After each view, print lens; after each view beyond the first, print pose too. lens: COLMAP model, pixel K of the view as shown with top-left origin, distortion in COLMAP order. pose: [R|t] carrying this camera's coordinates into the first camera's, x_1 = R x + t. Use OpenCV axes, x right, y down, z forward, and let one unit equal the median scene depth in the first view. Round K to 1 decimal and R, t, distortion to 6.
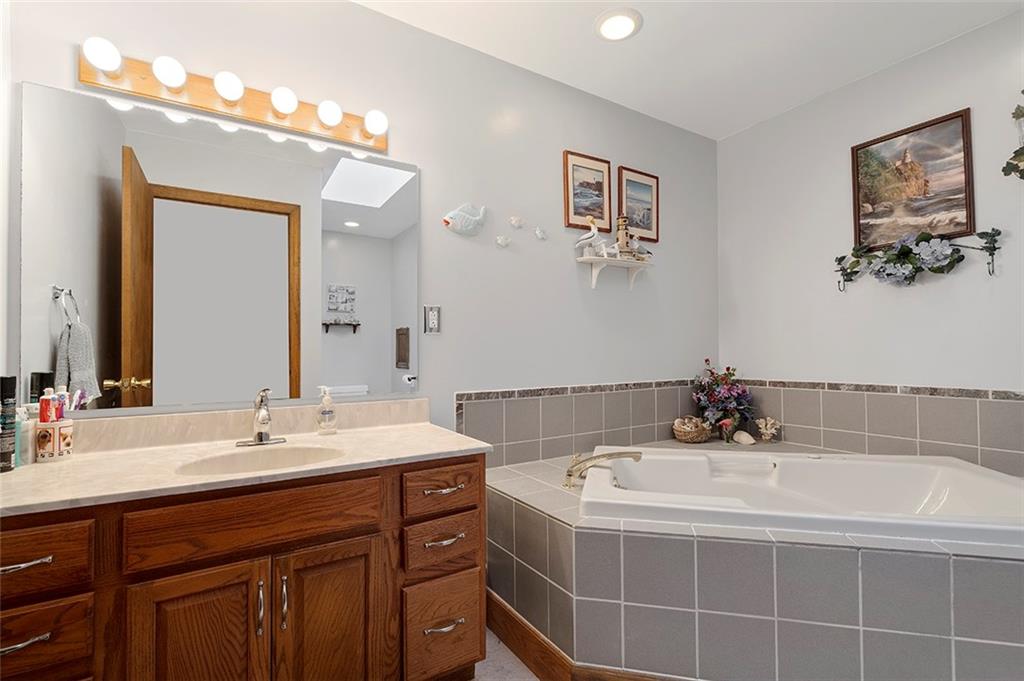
lens RADIAL K [[472.2, 0, 512.2], [0, 472.2, 345.8], [0, 0, 1]] dist [0.000643, -0.000102]
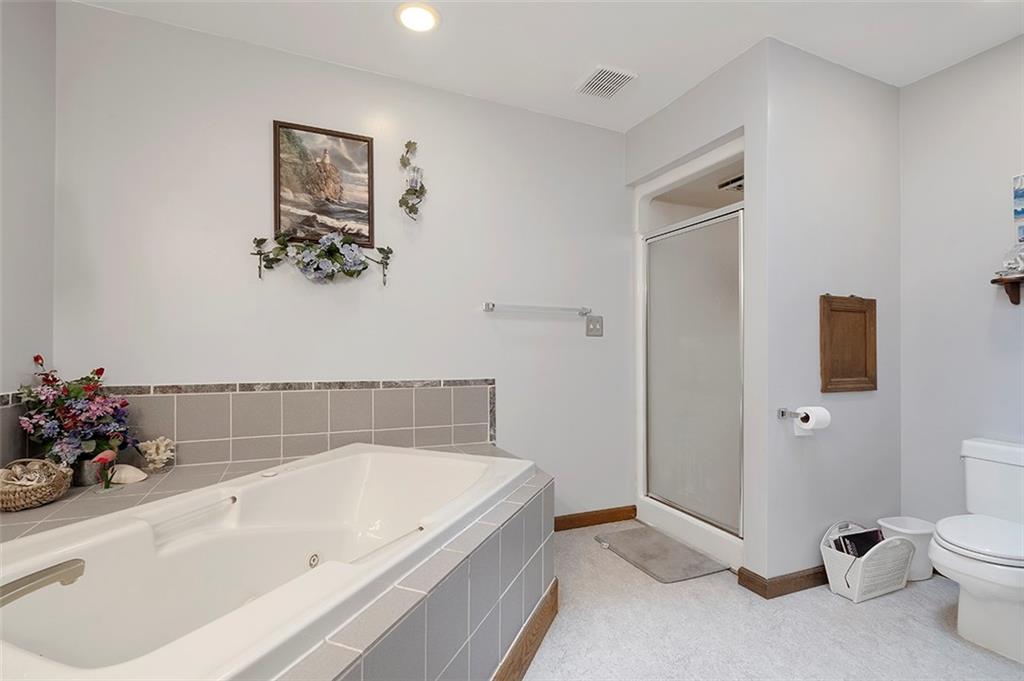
lens RADIAL K [[472.2, 0, 512.2], [0, 472.2, 345.8], [0, 0, 1]] dist [0.000643, -0.000102]
pose [[0.139072, 0.016389, 0.990147, -0.110698], [-0.026874, 0.999557, -0.012770, 0.009554], [-0.989918, -0.024833, 0.139451, 0.437384]]
